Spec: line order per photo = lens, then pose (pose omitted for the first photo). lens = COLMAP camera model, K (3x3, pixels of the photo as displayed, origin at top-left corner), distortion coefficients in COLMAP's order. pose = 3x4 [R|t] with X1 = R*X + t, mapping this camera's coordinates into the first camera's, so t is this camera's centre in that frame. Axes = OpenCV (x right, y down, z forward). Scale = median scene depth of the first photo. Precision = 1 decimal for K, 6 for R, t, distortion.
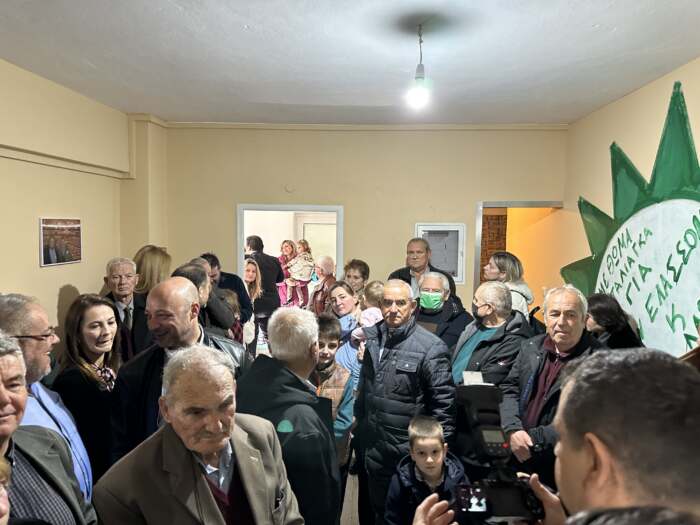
lens RADIAL K [[496.7, 0, 352.5], [0, 496.7, 256.0], [0, 0, 1]] dist [0.049538, -0.051497]
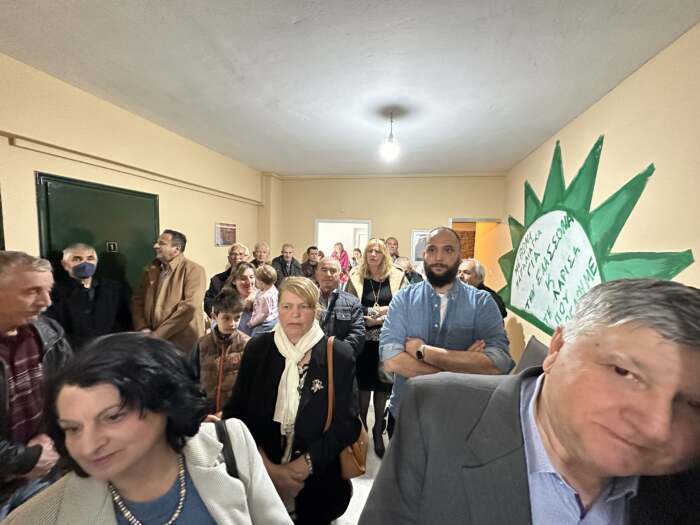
lens RADIAL K [[281.5, 0, 349.6], [0, 281.5, 264.5], [0, 0, 1]] dist [0.004025, -0.000156]
pose [[0.982567, 0.033024, -0.182955, 0.133440], [-0.030106, 0.999372, 0.018704, 0.058539], [0.183457, -0.012869, 0.982943, -0.042148]]
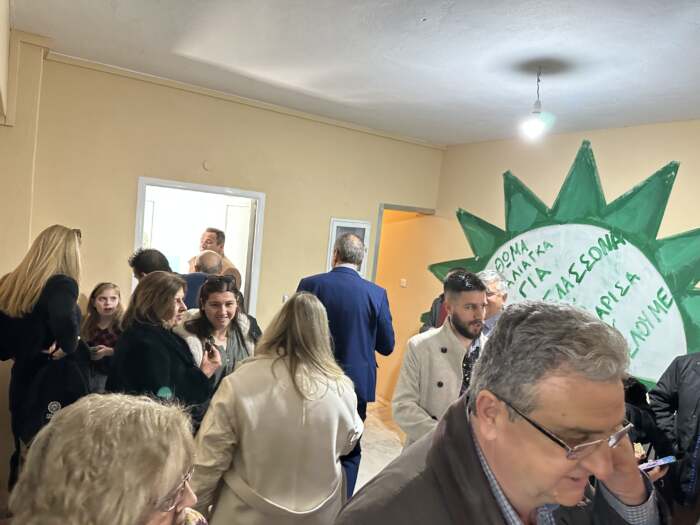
lens RADIAL K [[496.7, 0, 347.3], [0, 496.7, 257.7], [0, 0, 1]] dist [0.049538, -0.051497]
pose [[0.813279, 0.028172, 0.581192, -0.607866], [-0.053498, 0.998217, 0.026475, -0.018403], [-0.579410, -0.052624, 0.813336, 0.200828]]
